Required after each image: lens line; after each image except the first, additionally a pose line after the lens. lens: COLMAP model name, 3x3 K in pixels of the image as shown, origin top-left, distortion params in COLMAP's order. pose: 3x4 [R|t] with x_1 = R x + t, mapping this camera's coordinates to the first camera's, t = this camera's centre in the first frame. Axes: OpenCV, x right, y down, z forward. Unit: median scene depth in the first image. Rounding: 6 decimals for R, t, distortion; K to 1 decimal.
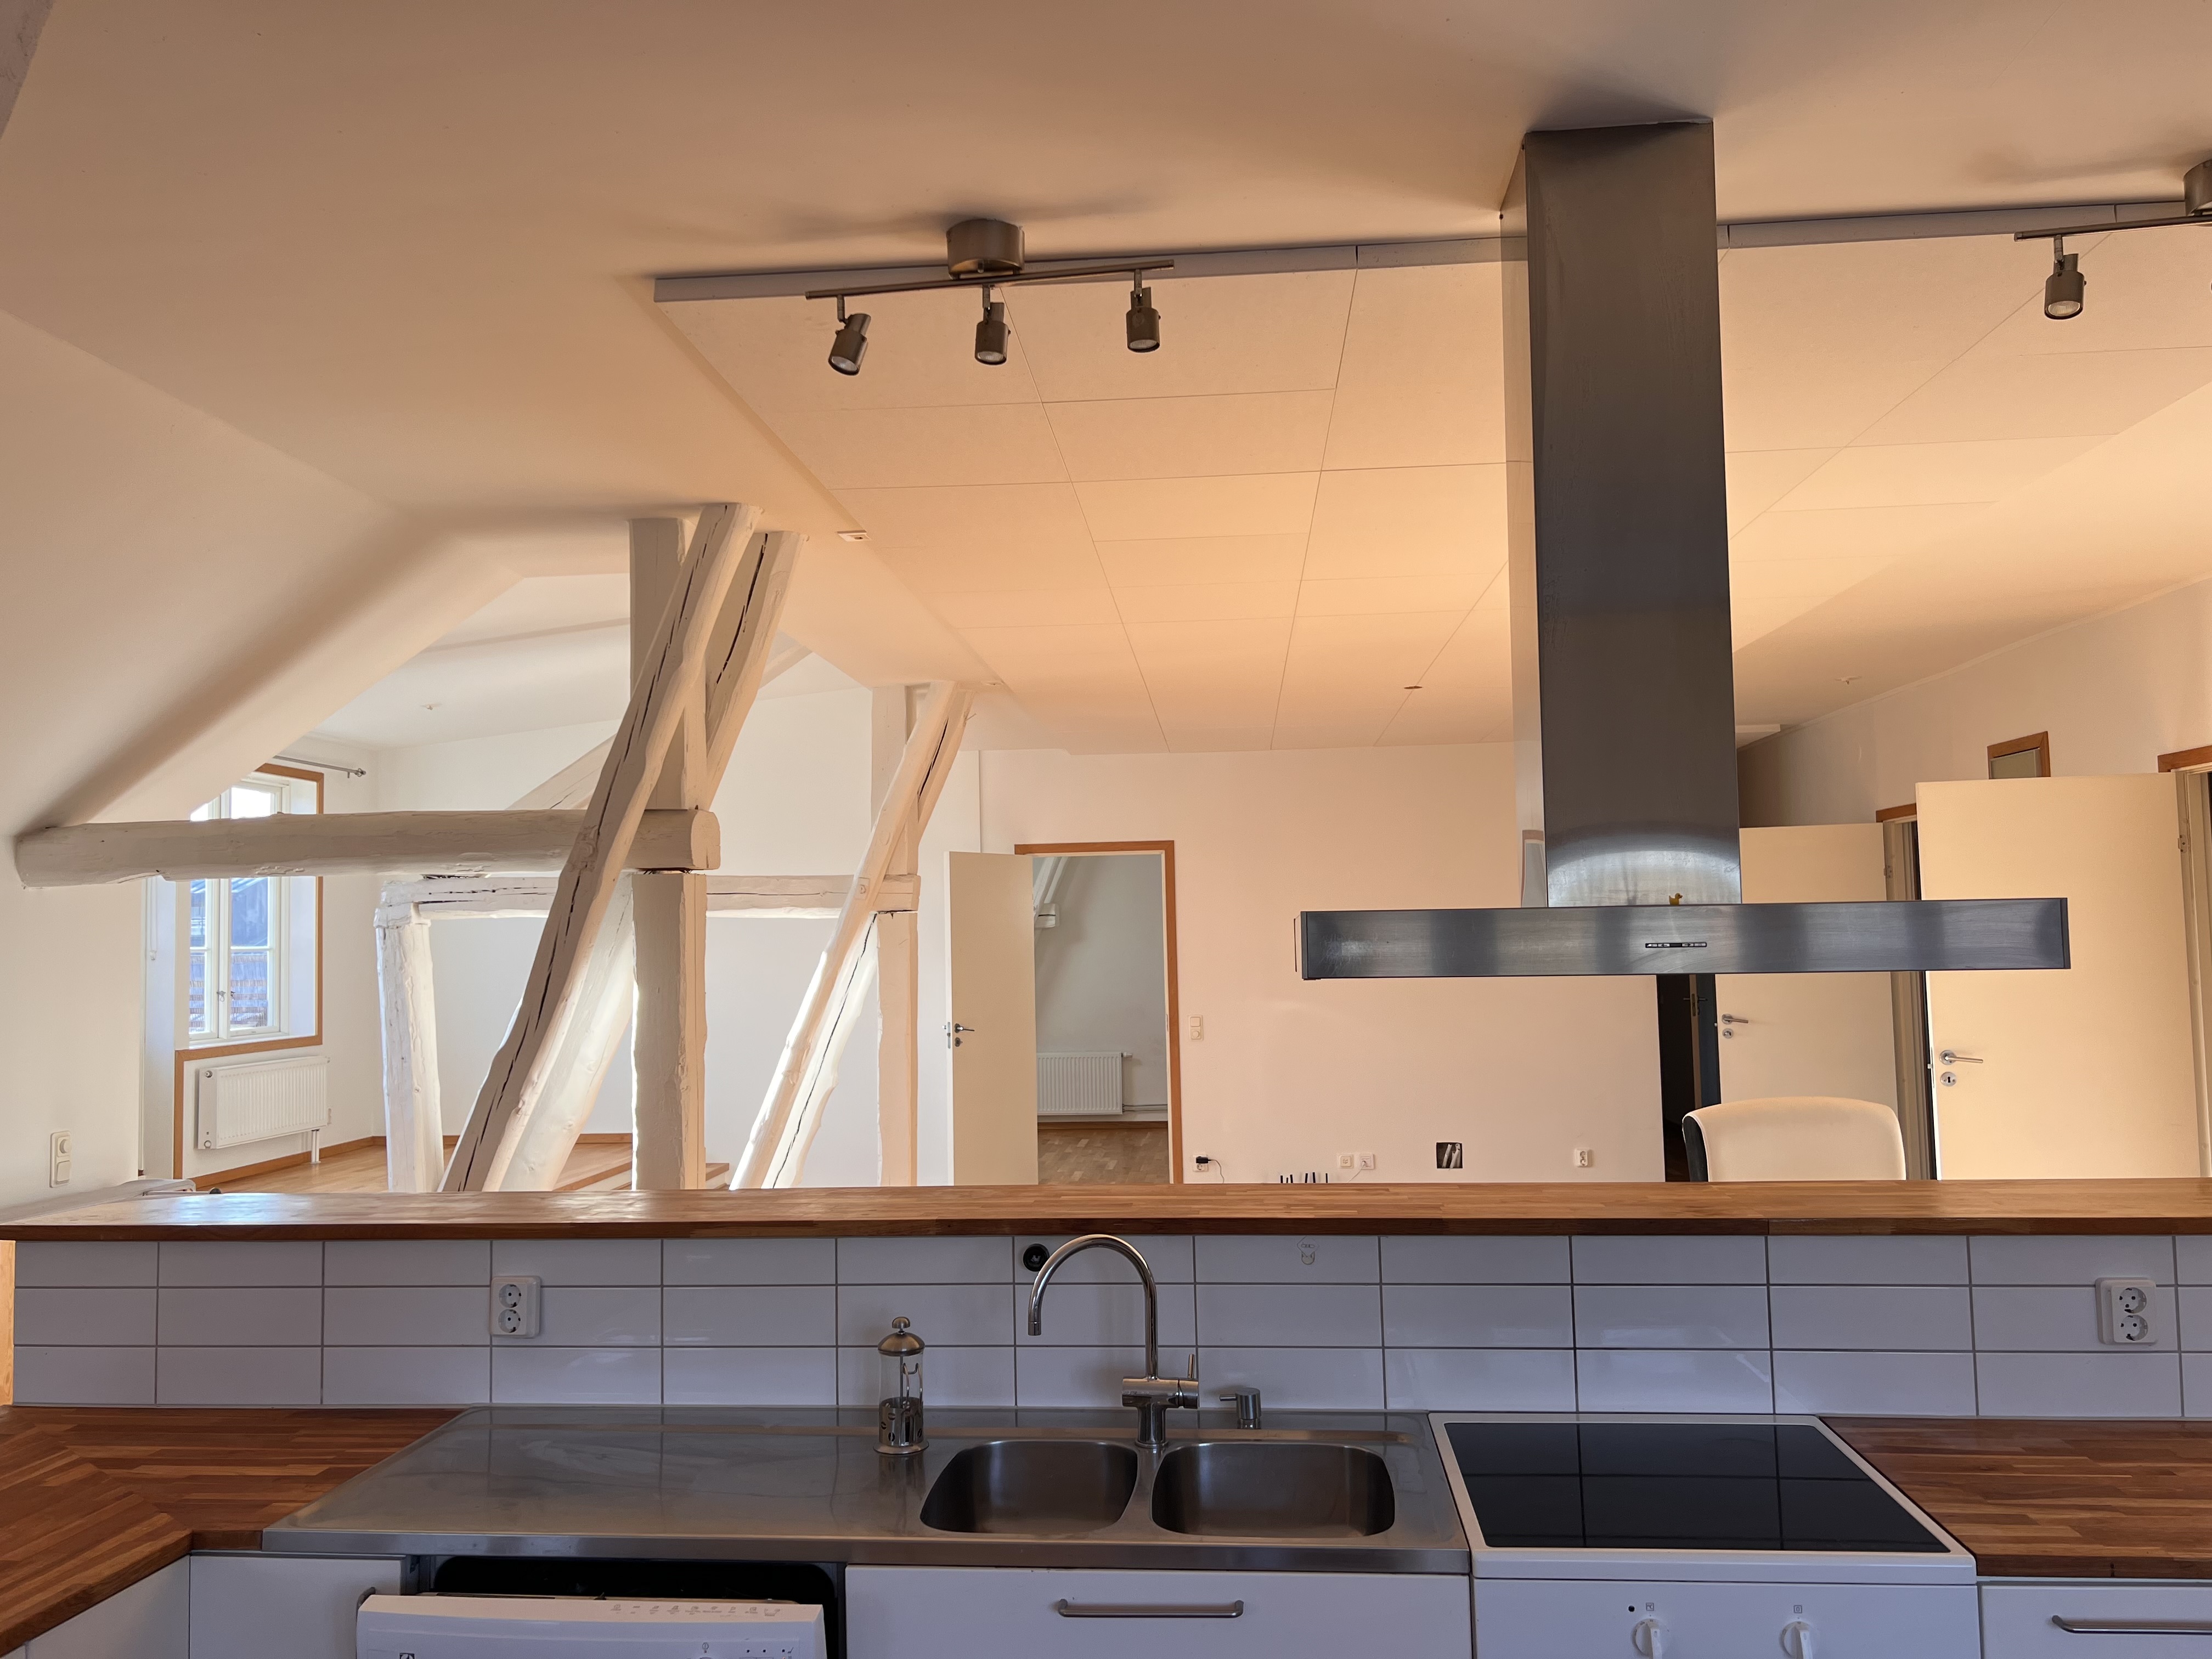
lens RADIAL K [[1642.6, 0, 1106.0], [0, 1642.6, 829.5], [0, 0, 1]] dist [0.059365, -0.070346]
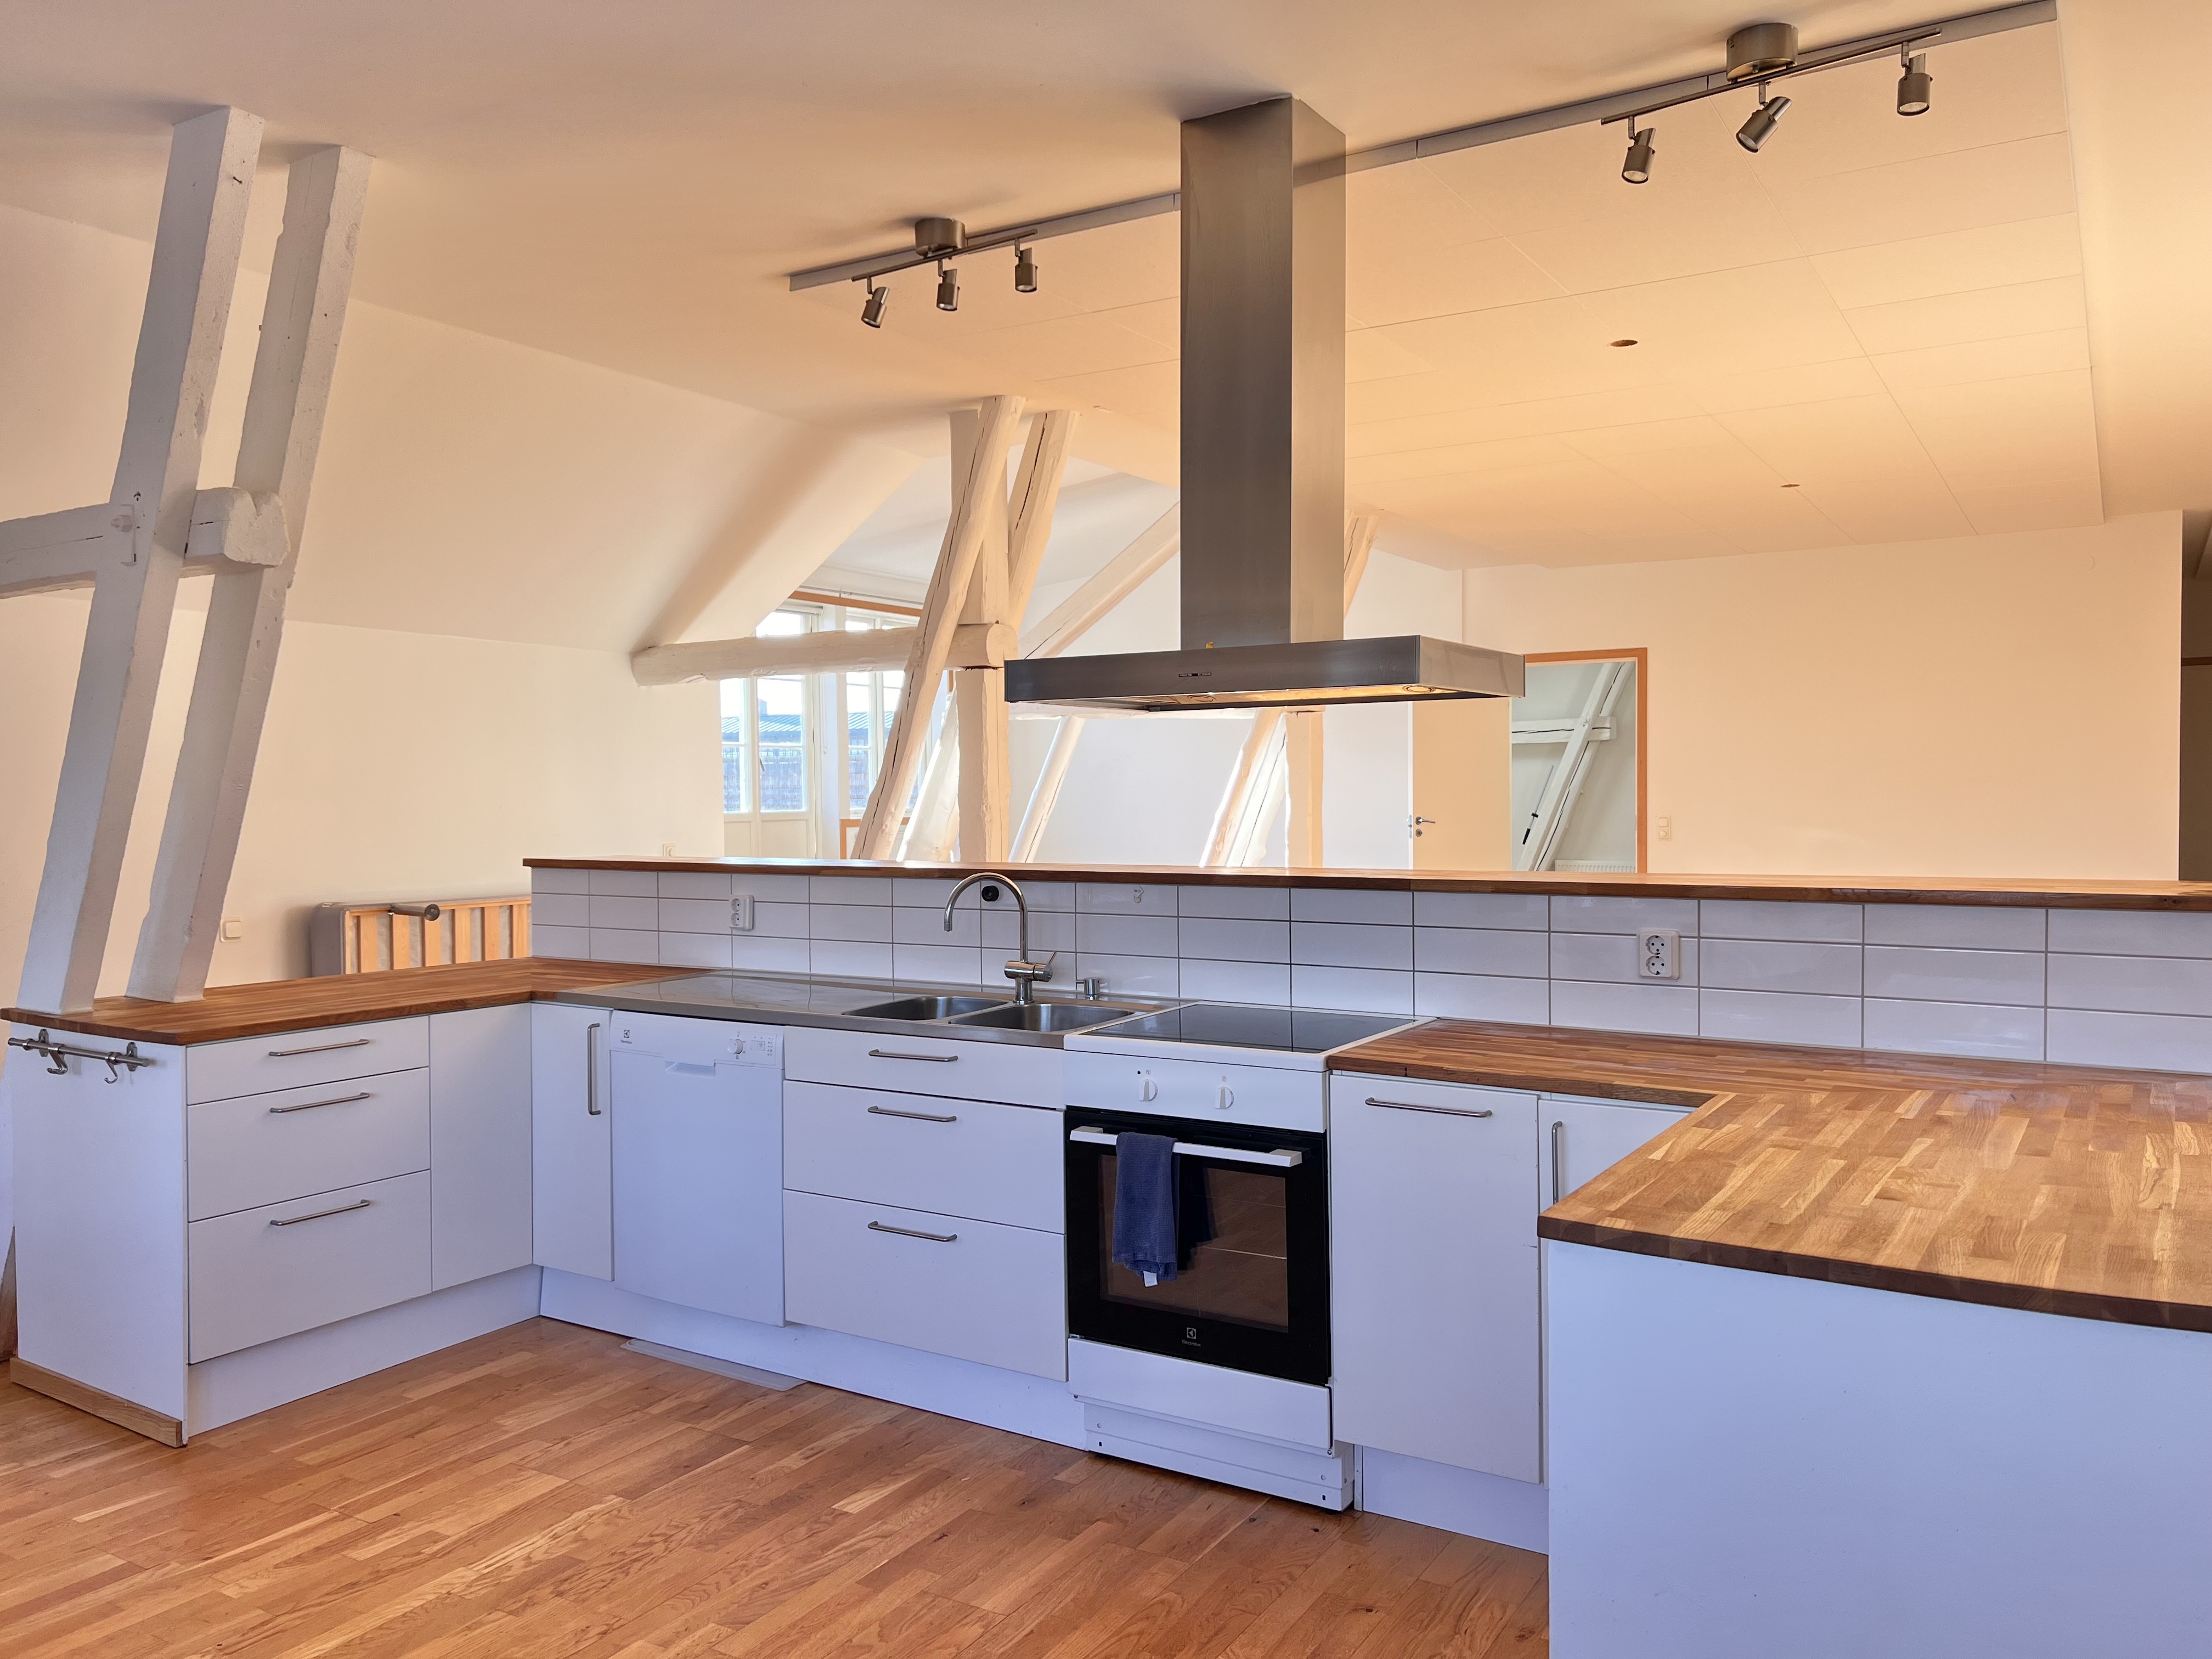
lens RADIAL K [[1639.2, 0, 1105.6], [0, 1639.2, 815.9], [0, 0, 1]] dist [0.128307, -0.211271]
pose [[0.893488, 0.020292, -0.448628, 0.719333], [0.020852, 0.996027, 0.086581, 0.049997], [0.448602, -0.086714, 0.889515, -0.320837]]
